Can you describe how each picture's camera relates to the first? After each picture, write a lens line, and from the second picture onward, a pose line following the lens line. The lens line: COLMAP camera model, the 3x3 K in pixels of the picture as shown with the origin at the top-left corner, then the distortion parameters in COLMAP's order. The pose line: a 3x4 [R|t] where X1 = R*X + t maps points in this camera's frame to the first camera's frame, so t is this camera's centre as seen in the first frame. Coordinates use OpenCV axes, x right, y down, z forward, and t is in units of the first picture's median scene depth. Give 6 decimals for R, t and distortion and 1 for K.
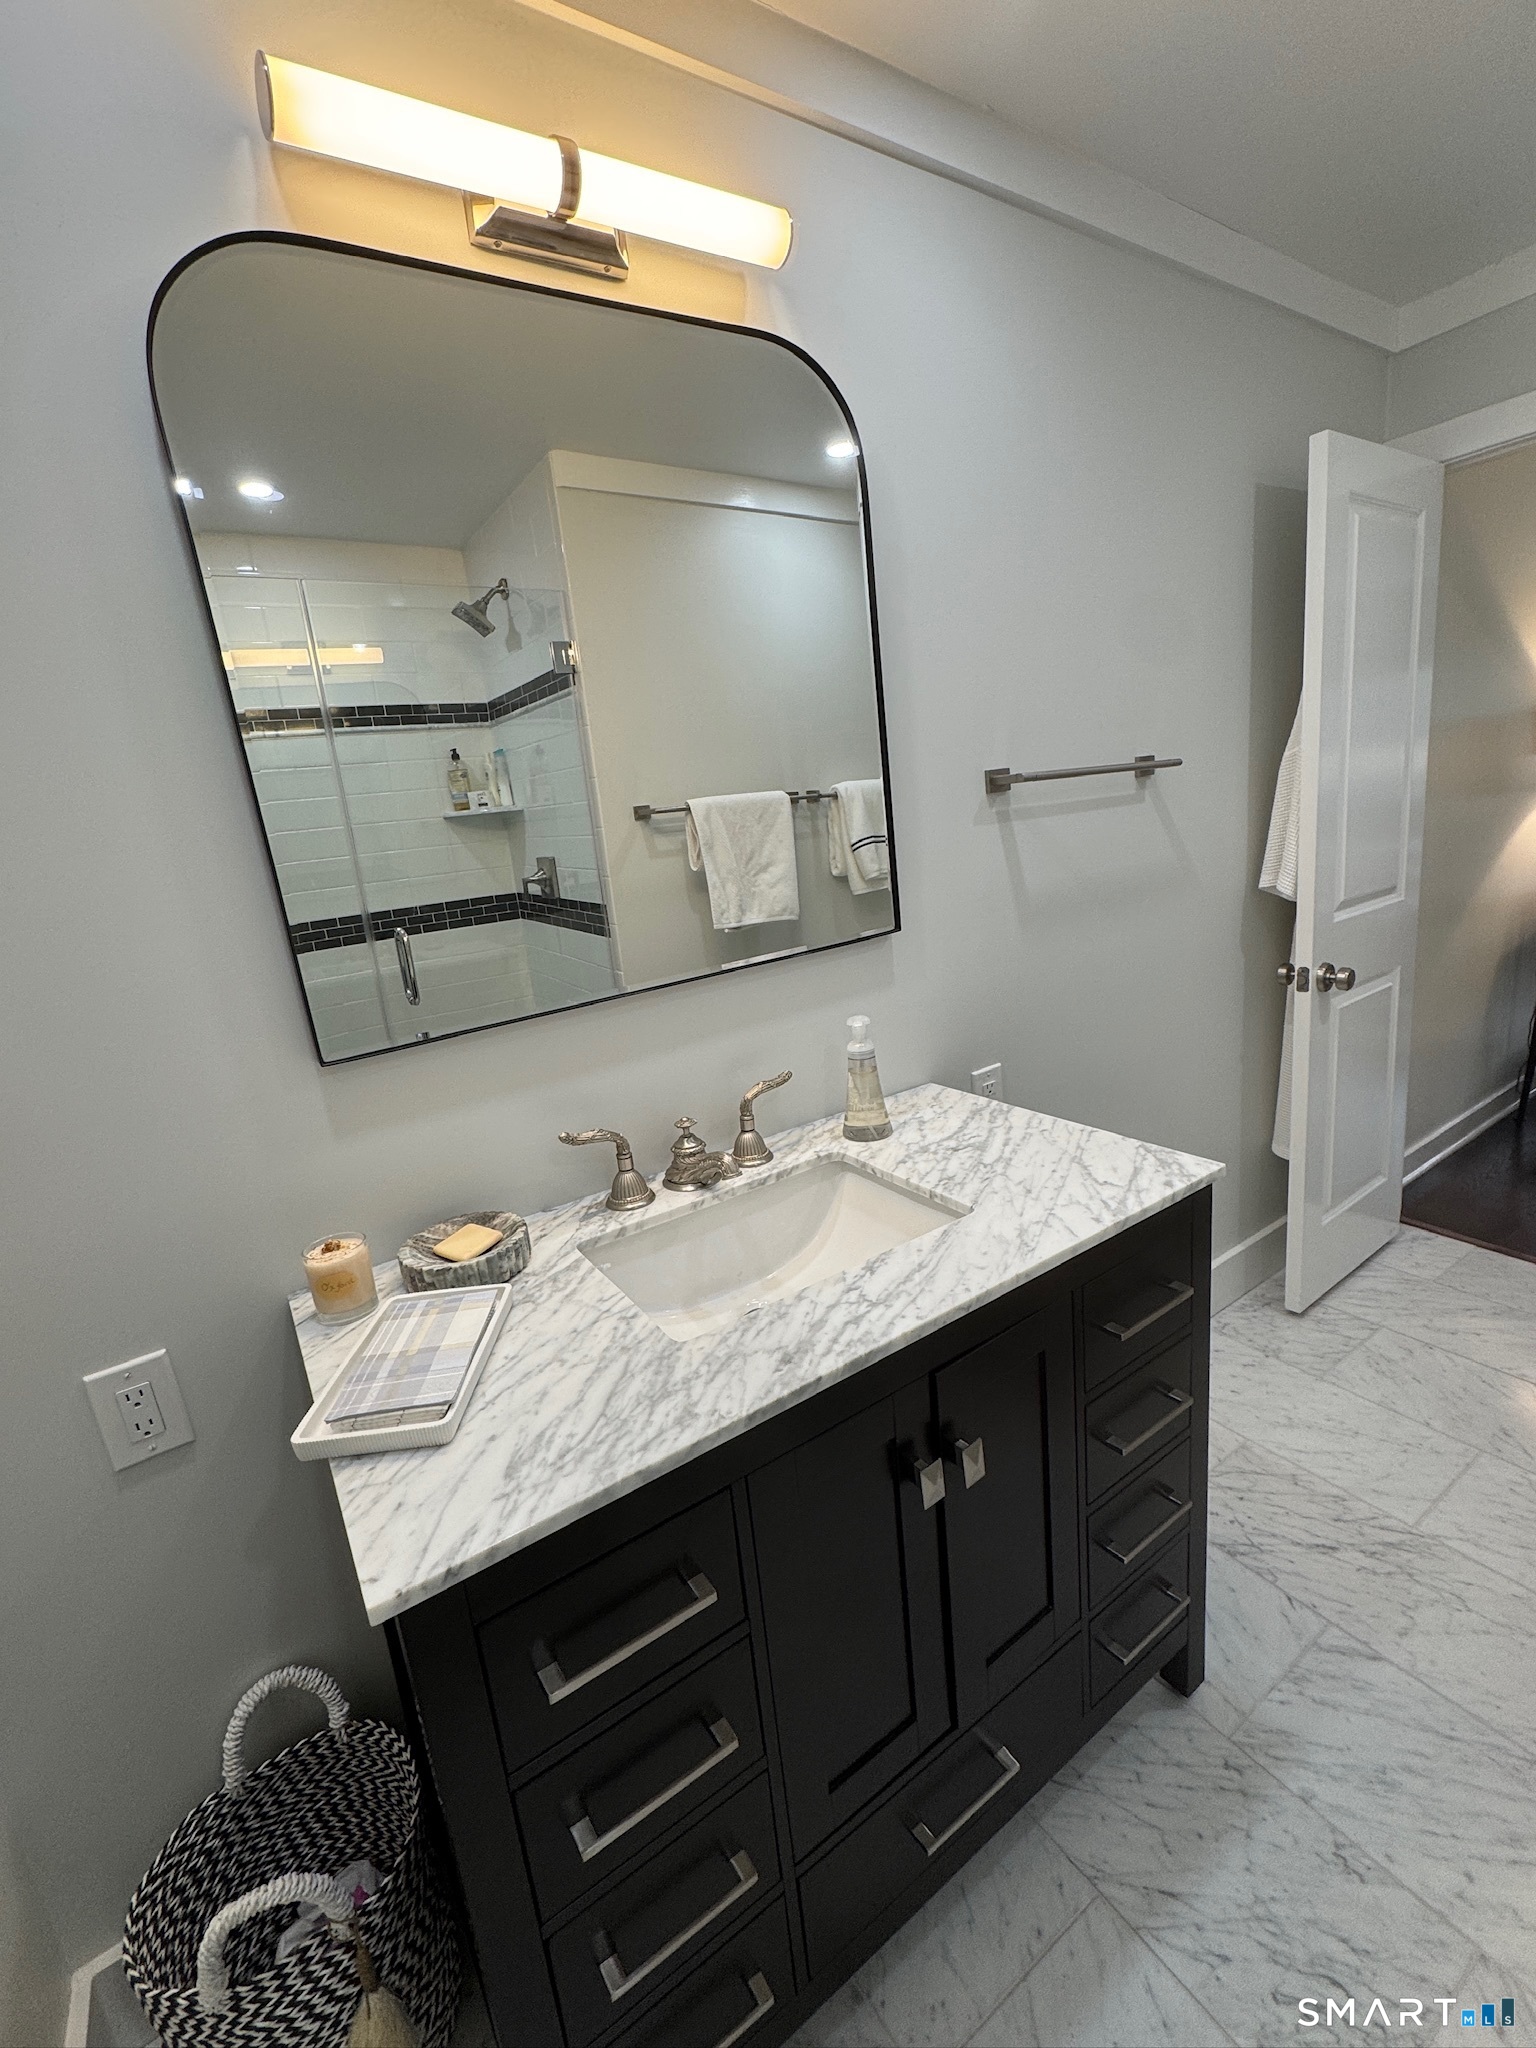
lens RADIAL K [[886.2, 0, 769.8], [0, 886.2, 1020.0], [0, 0, 1]] dist [0.000643, 0.000141]
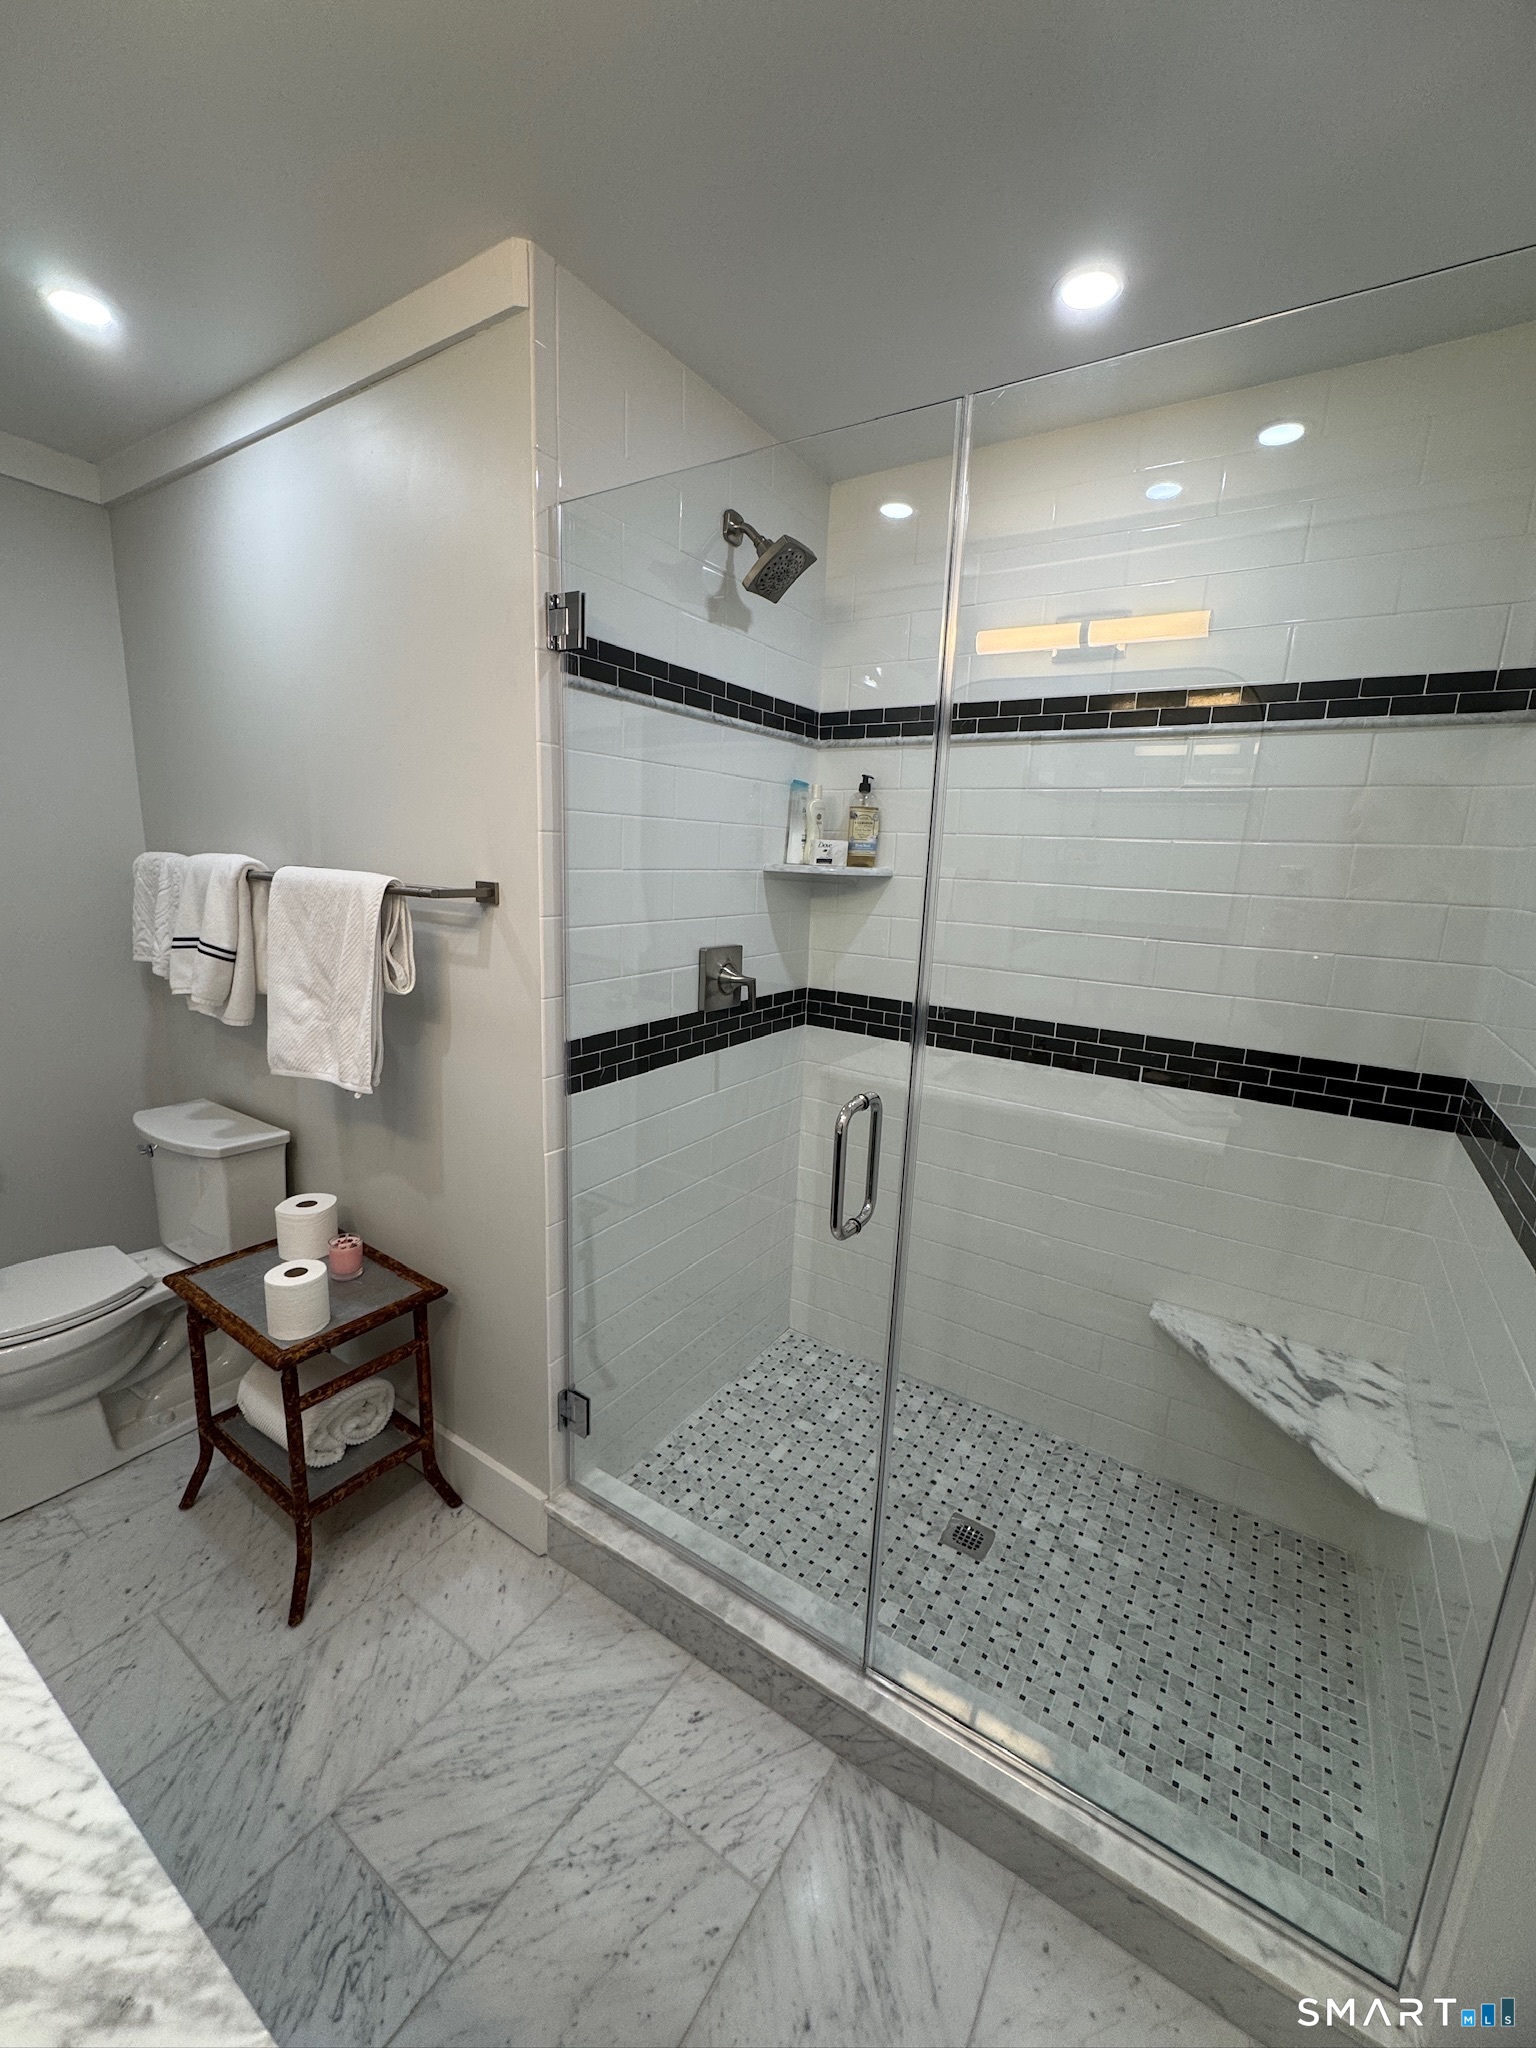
lens RADIAL K [[823.3, 0, 765.7], [0, 823.3, 1022.2], [0, 0, 1]] dist [0.000703, 0.000099]
pose [[-0.390911, -0.105319, 0.914383, -0.429473], [0.212304, 0.956327, 0.200913, -0.178877], [-0.895609, 0.272666, -0.351479, 0.506684]]
